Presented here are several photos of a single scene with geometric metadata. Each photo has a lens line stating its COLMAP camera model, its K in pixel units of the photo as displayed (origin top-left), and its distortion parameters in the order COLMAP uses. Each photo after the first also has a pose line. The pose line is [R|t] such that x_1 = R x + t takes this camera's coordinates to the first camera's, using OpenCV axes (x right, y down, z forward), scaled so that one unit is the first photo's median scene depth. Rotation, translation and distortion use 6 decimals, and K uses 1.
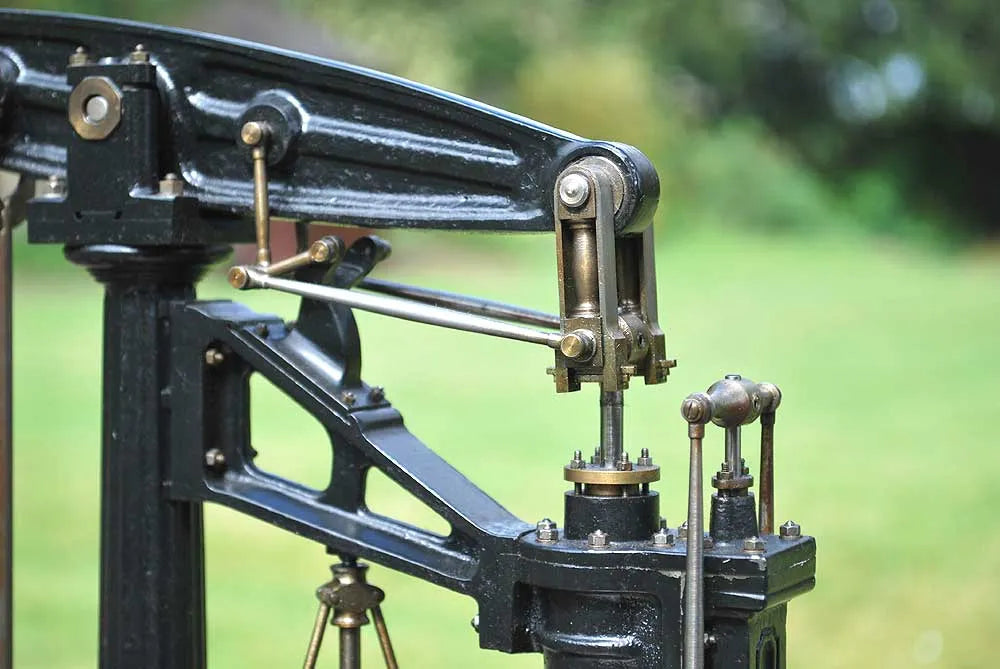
lens RADIAL K [[2227.2, 0, 500.0], [0, 2227.2, 334.5], [0, 0, 1]] dist [0.049494, 0.068531]
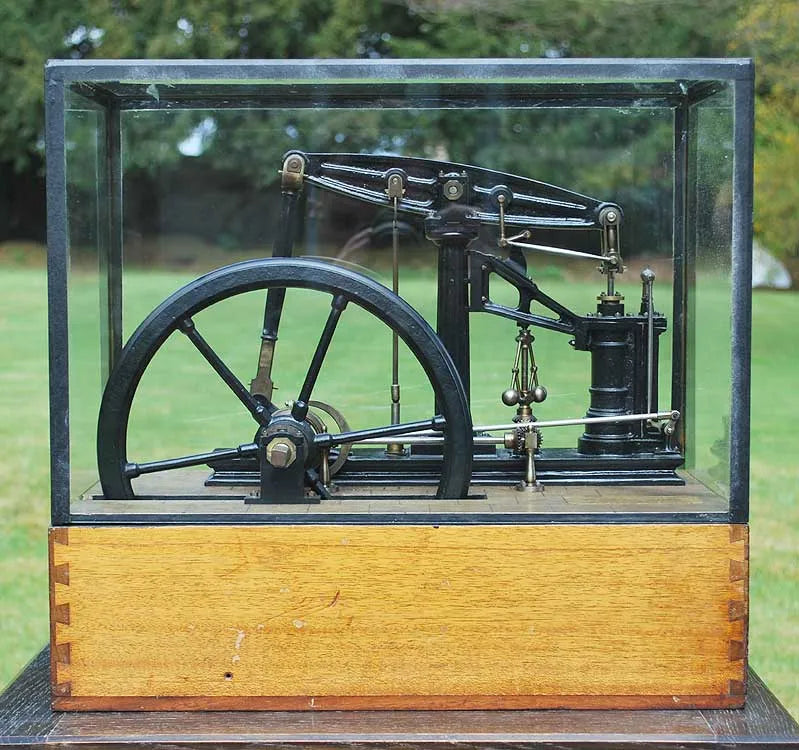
lens RADIAL K [[1846.3, 0, 373.6], [0, 1846.3, 416.4], [0, 0, 1]] dist [-0.036372, 0.104317]
pose [[0.906708, -0.041550, 0.419707, -1.437849], [0.019221, 0.998172, 0.057293, 0.071226], [-0.421320, -0.043881, 0.905850, -1.403806]]
